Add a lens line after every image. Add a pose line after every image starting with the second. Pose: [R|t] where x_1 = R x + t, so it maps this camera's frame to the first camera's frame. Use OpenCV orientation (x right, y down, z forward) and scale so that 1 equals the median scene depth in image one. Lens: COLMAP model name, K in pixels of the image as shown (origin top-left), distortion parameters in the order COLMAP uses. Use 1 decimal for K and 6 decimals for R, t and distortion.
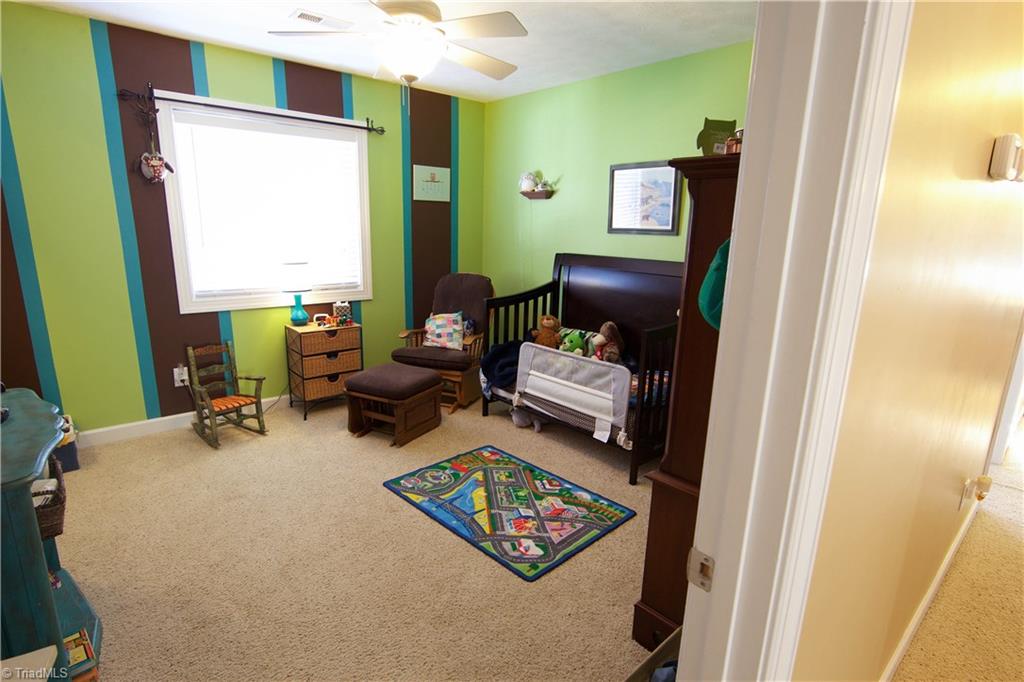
lens RADIAL K [[525.3, 0, 510.0], [0, 525.3, 342.2], [0, 0, 1]] dist [-0.012617, 0.003486]
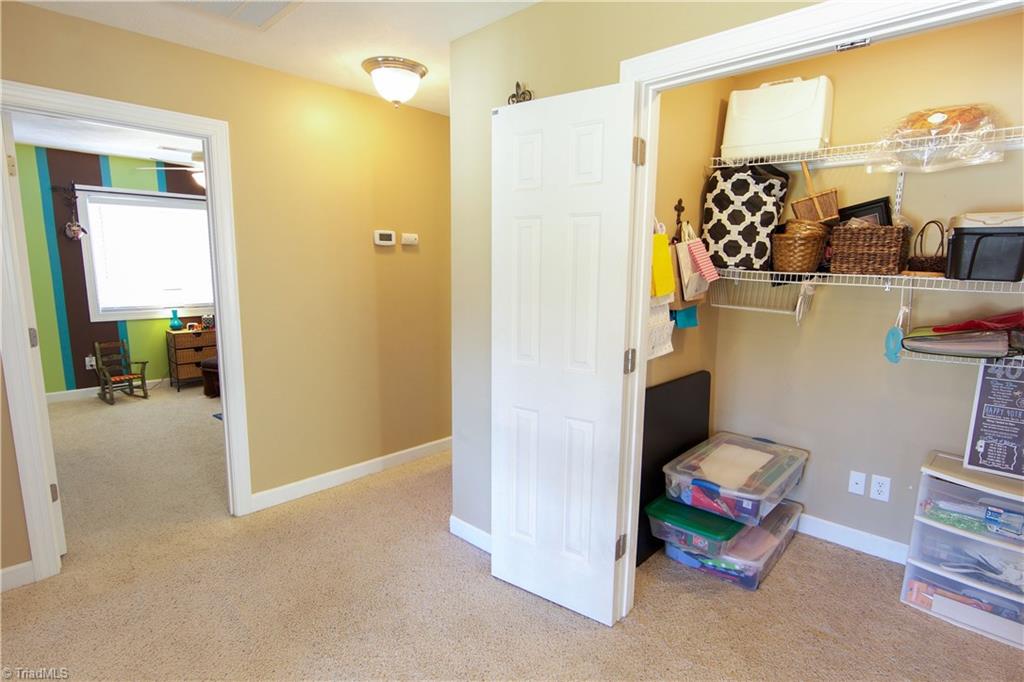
lens RADIAL K [[525.3, 0, 513.7], [0, 525.3, 343.7], [0, 0, 1]] dist [-0.012617, 0.003486]
pose [[0.995391, -0.023842, 0.092884, 0.468832], [0.029865, 0.997503, -0.064006, 0.144701], [-0.091126, 0.066484, 0.993618, -0.642814]]
